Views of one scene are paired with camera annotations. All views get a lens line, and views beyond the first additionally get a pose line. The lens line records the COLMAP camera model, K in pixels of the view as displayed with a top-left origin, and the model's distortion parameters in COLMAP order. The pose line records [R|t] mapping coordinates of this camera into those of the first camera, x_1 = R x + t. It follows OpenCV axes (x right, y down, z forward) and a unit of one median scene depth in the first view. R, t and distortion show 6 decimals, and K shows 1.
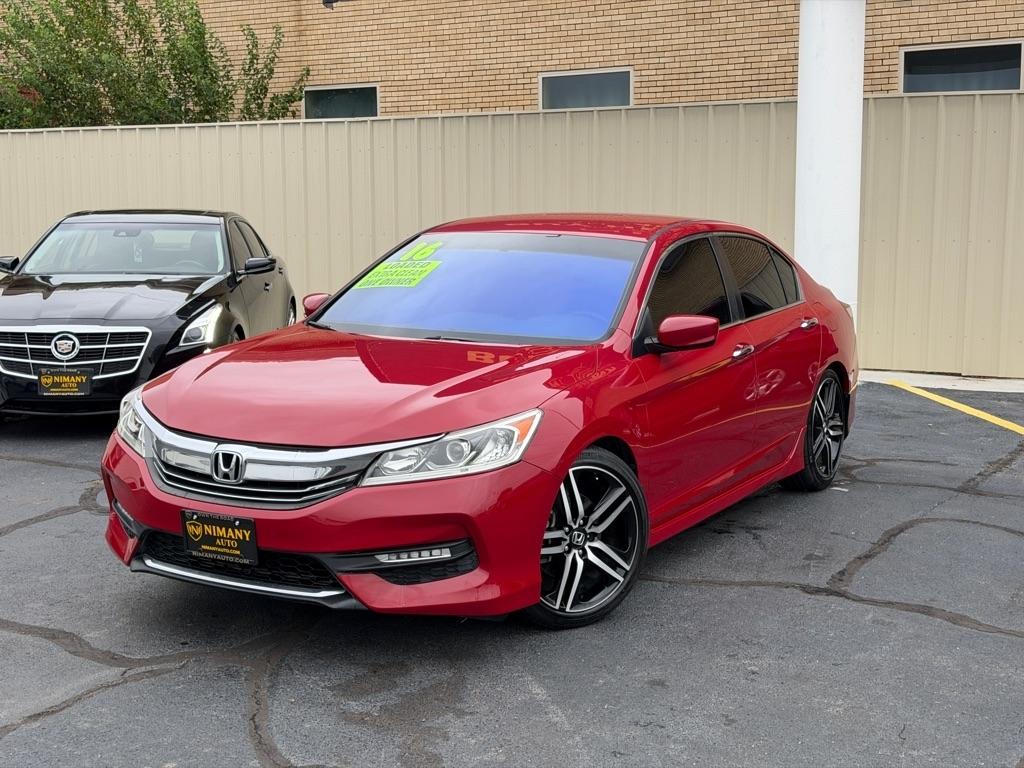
lens RADIAL K [[1452.5, 0, 519.8], [0, 1452.5, 380.1], [0, 0, 1]] dist [0.152604, -0.178859]
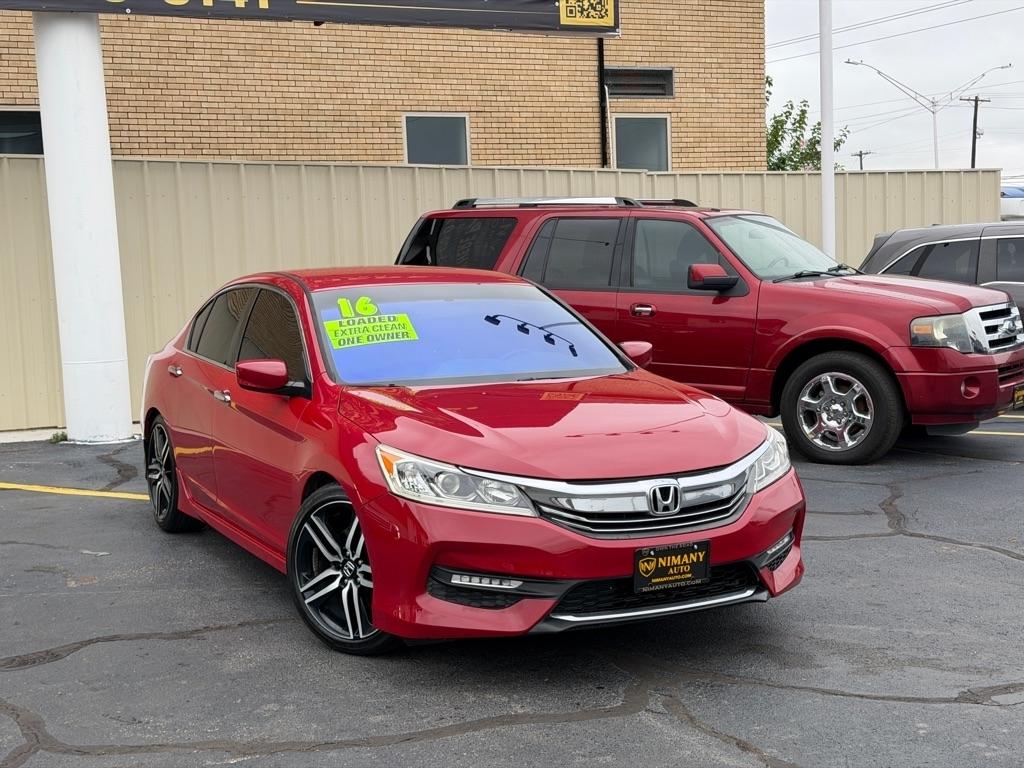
lens RADIAL K [[1452.5, 0, 519.8], [0, 1452.5, 380.1], [0, 0, 1]] dist [0.152604, -0.178859]
pose [[0.591939, -0.108043, 0.798709, -1.104436], [0.142234, 0.989425, 0.028429, -0.072768], [-0.793334, 0.096775, 0.601046, 0.436115]]
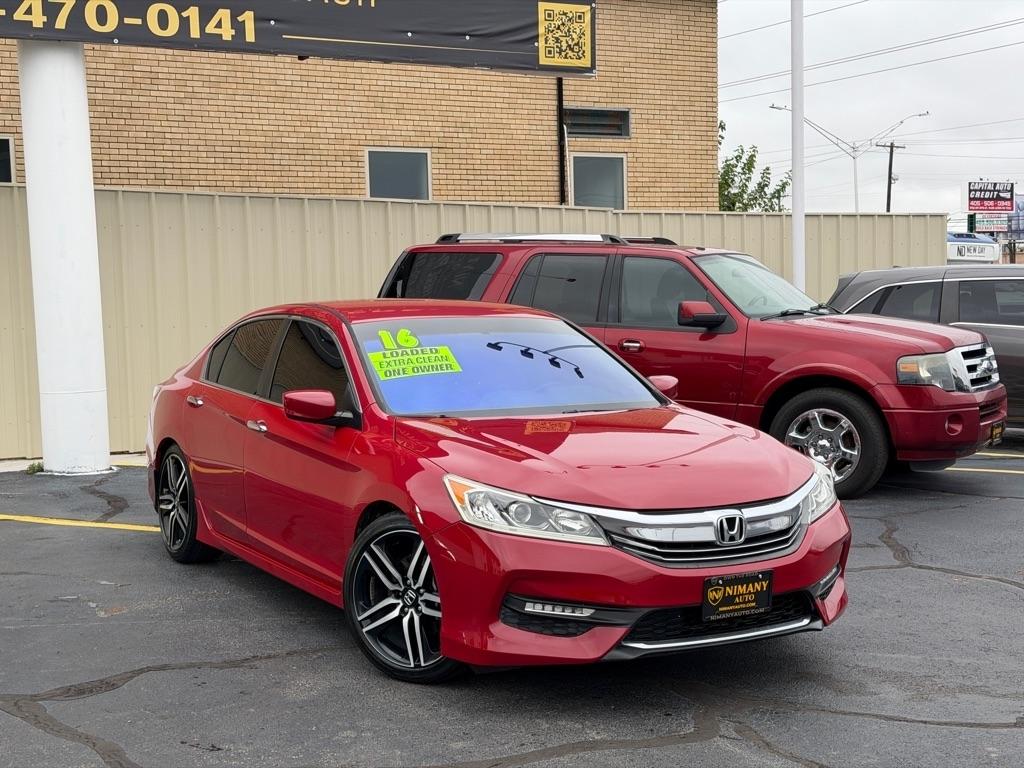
lens RADIAL K [[1452.5, 0, 519.8], [0, 1452.5, 380.1], [0, 0, 1]] dist [0.152604, -0.178859]
pose [[0.542877, -0.083048, 0.835696, -1.191316], [0.131949, 0.991174, 0.012783, -0.087004], [-0.829382, 0.103330, 0.549044, 0.519400]]
